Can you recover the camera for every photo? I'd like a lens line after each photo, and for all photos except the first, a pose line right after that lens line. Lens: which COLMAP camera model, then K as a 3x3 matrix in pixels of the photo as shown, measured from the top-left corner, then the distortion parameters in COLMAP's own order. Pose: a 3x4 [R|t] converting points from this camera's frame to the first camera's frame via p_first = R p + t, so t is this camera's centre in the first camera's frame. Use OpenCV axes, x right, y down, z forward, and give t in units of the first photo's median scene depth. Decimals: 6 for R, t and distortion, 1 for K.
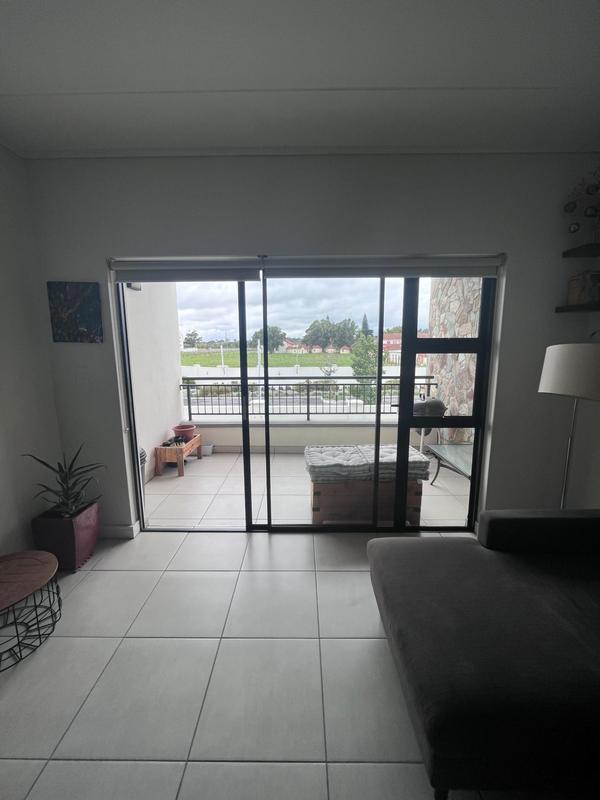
lens RADIAL K [[325.6, 0, 299.5], [0, 325.6, 398.9], [0, 0, 1]] dist [-0.002644, -0.000323]
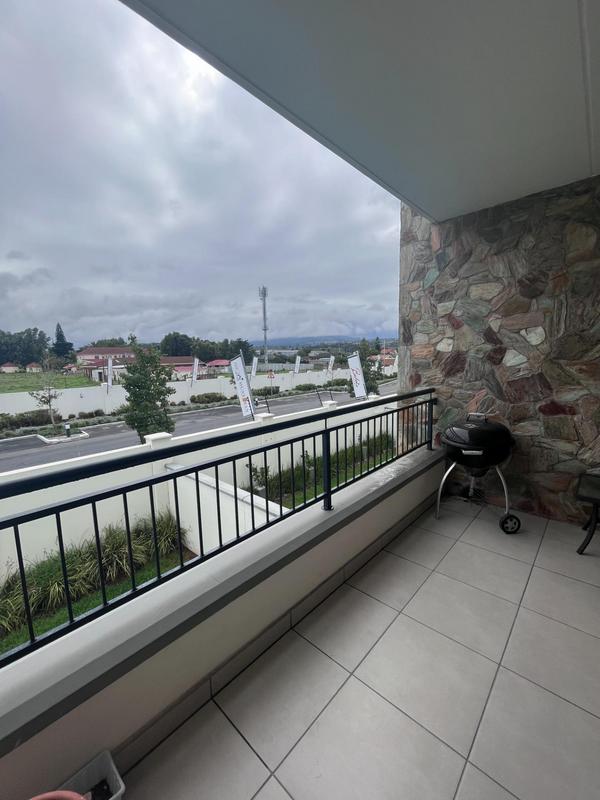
lens RADIAL K [[325.6, 0, 299.5], [0, 325.6, 398.9], [0, 0, 1]] dist [-0.002644, -0.000323]
pose [[0.674461, -0.103008, 0.731089, -0.369999], [0.135421, 0.990680, 0.014651, -0.113835], [-0.725785, 0.089124, 0.682124, 0.847585]]
